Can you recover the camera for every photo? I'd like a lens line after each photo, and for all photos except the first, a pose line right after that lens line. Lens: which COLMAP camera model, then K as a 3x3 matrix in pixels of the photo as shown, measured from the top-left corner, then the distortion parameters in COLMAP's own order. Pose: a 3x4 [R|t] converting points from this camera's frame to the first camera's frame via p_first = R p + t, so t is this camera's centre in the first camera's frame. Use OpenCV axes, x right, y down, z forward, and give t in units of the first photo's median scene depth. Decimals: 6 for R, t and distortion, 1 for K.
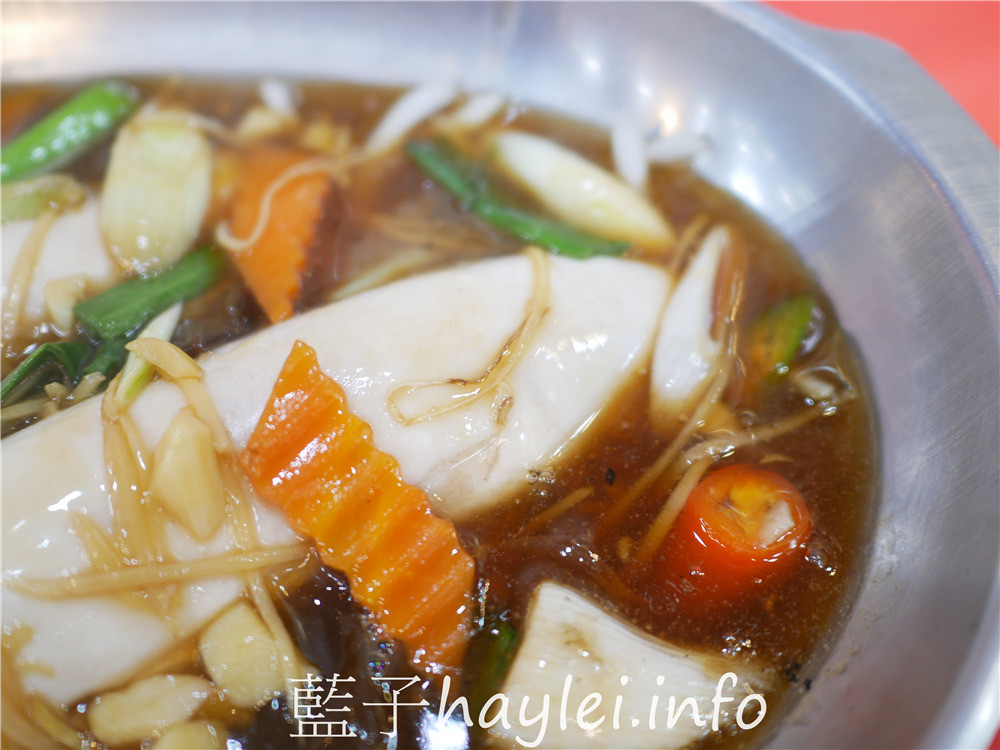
lens RADIAL K [[877.6, 0, 500.0], [0, 877.6, 375.0], [0, 0, 1]] dist [-0.053301, -0.003835]
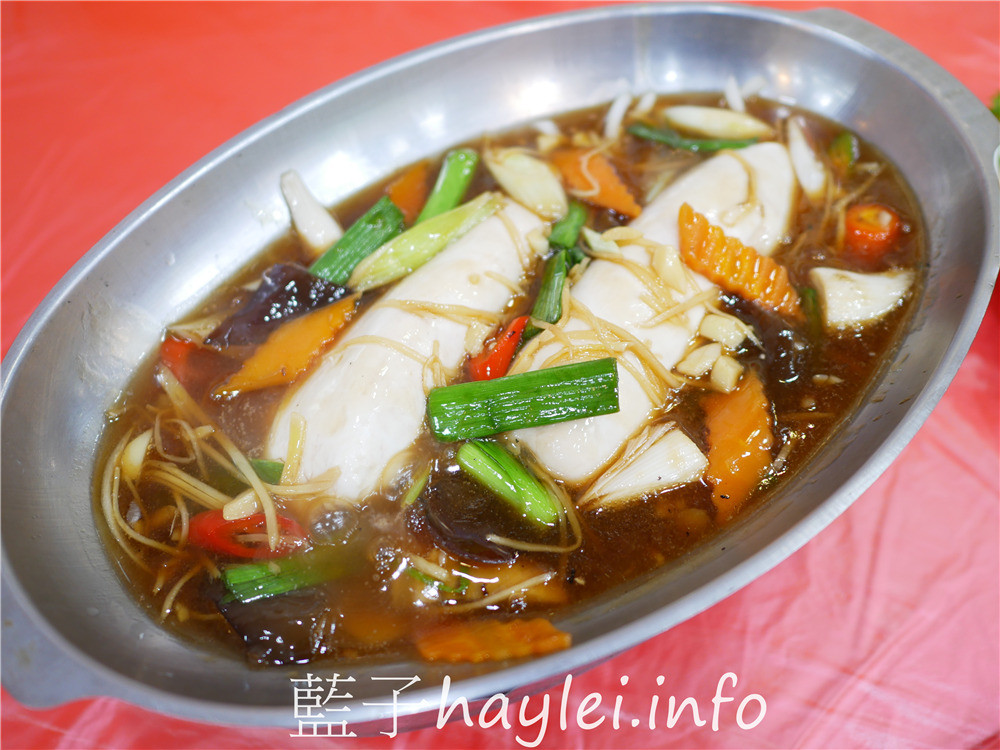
lens RADIAL K [[877.6, 0, 500.0], [0, 877.6, 375.0], [0, 0, 1]] dist [-0.053301, -0.003835]
pose [[0.926652, -0.347474, 0.143454, -0.954753], [0.354172, 0.934890, -0.023313, 0.218773], [-0.126013, 0.072410, 0.989382, -0.955586]]
